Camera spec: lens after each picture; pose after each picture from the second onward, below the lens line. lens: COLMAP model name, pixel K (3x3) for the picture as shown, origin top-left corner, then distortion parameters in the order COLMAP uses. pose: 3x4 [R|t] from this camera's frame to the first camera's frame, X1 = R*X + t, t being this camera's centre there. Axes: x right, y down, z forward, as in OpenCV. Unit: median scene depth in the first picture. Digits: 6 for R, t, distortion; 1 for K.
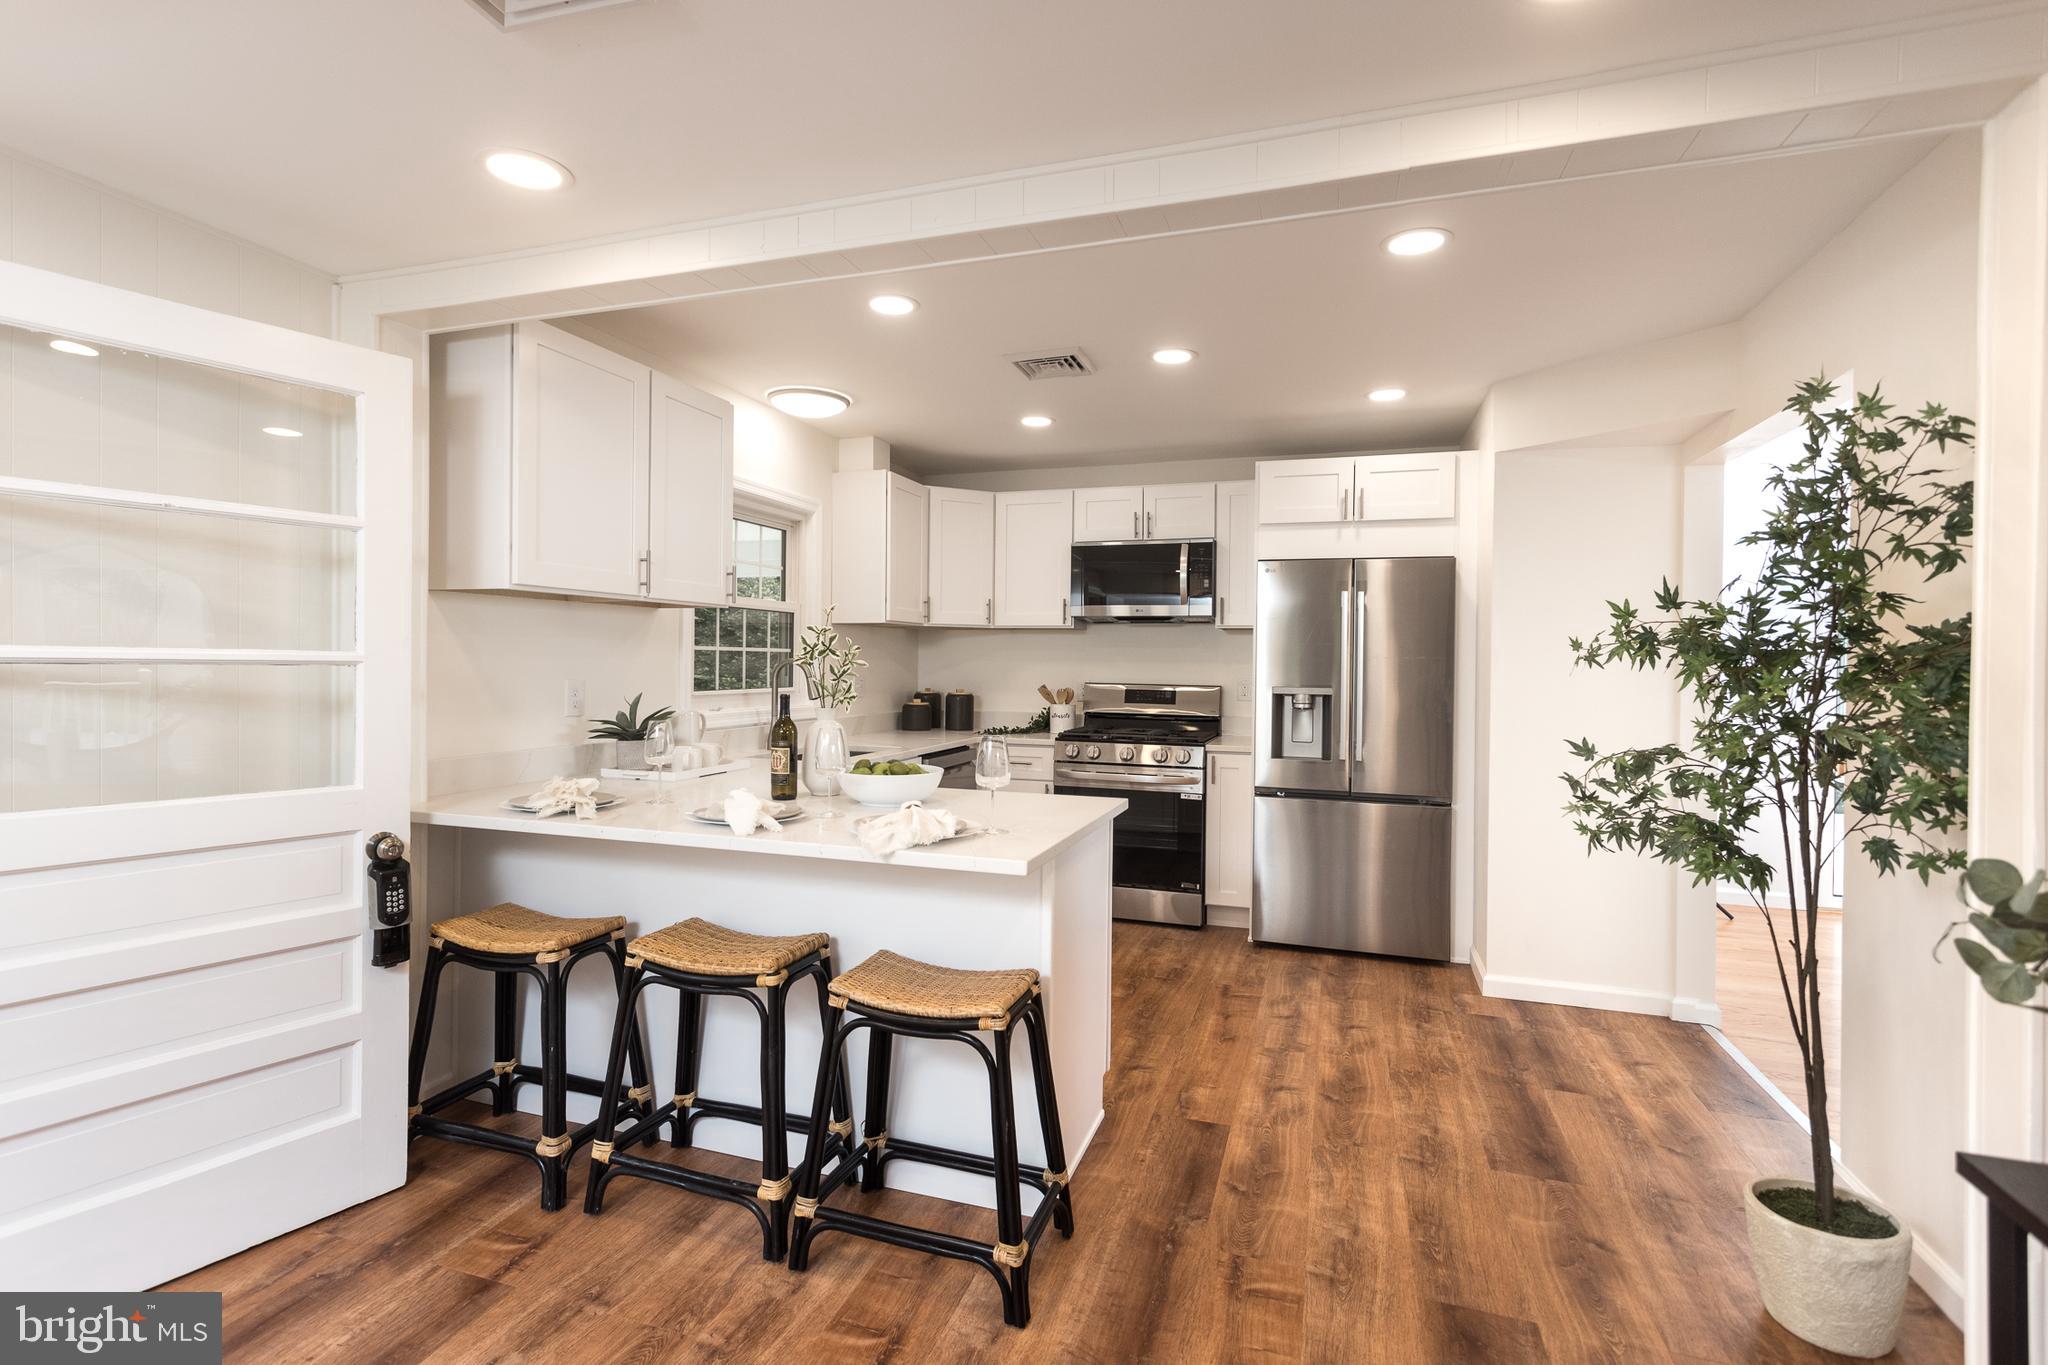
lens RADIAL K [[964.3, 0, 1021.8], [0, 964.3, 670.3], [0, 0, 1]] dist [0.000702, 0.000493]
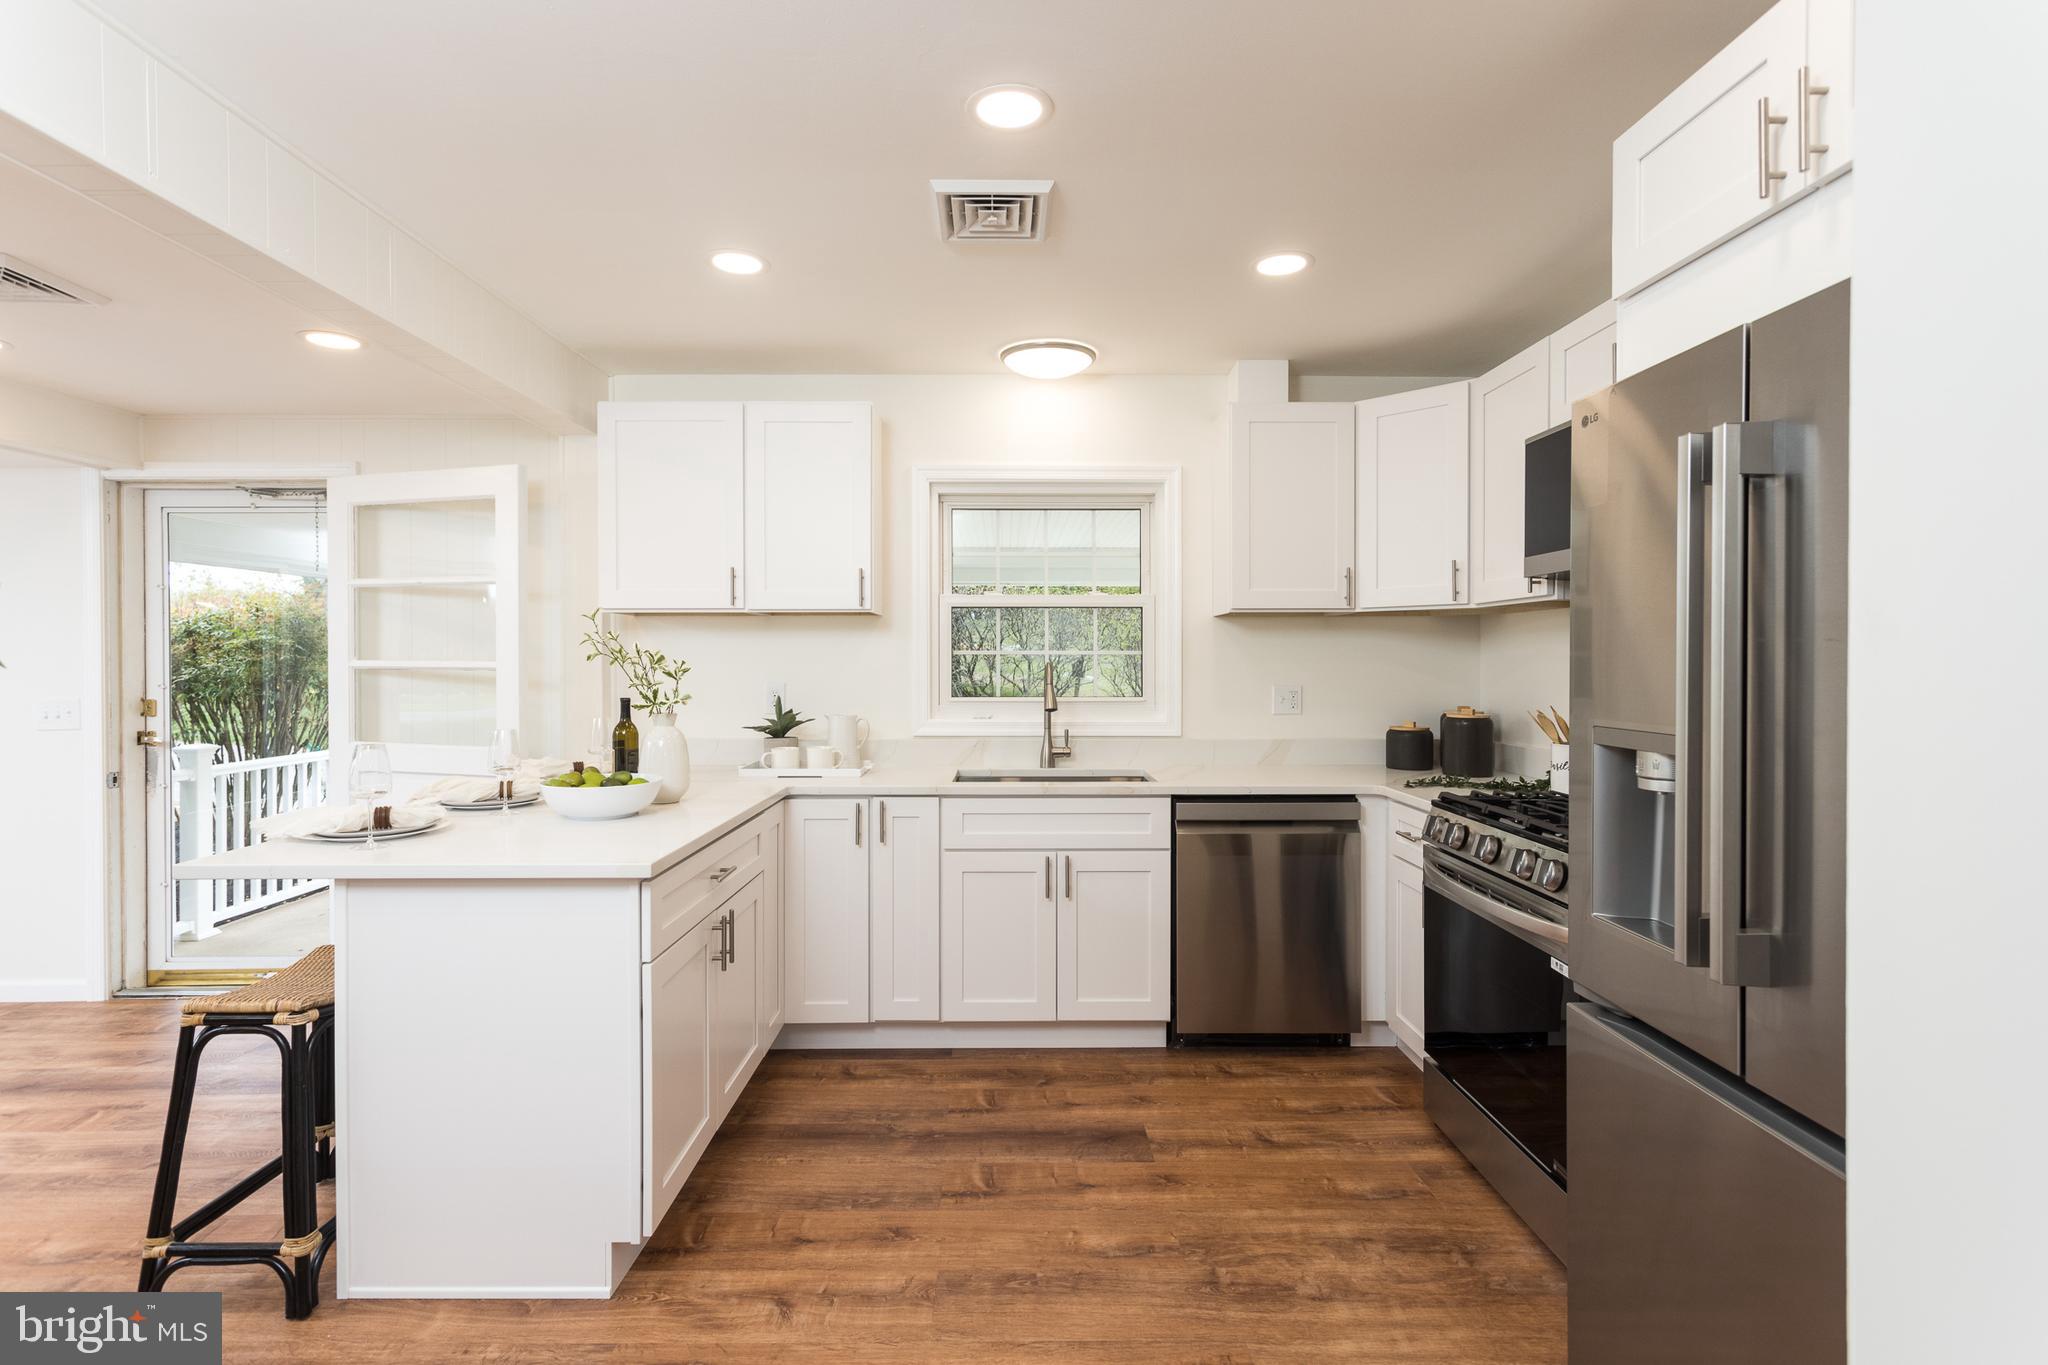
lens RADIAL K [[964.3, 0, 1021.8], [0, 964.3, 670.3], [0, 0, 1]] dist [0.000702, 0.000493]
pose [[0.327639, 0.007116, -0.944776, 0.573784], [-0.001926, 0.999975, 0.006864, -0.011873], [0.944801, -0.000430, 0.327644, 0.698190]]
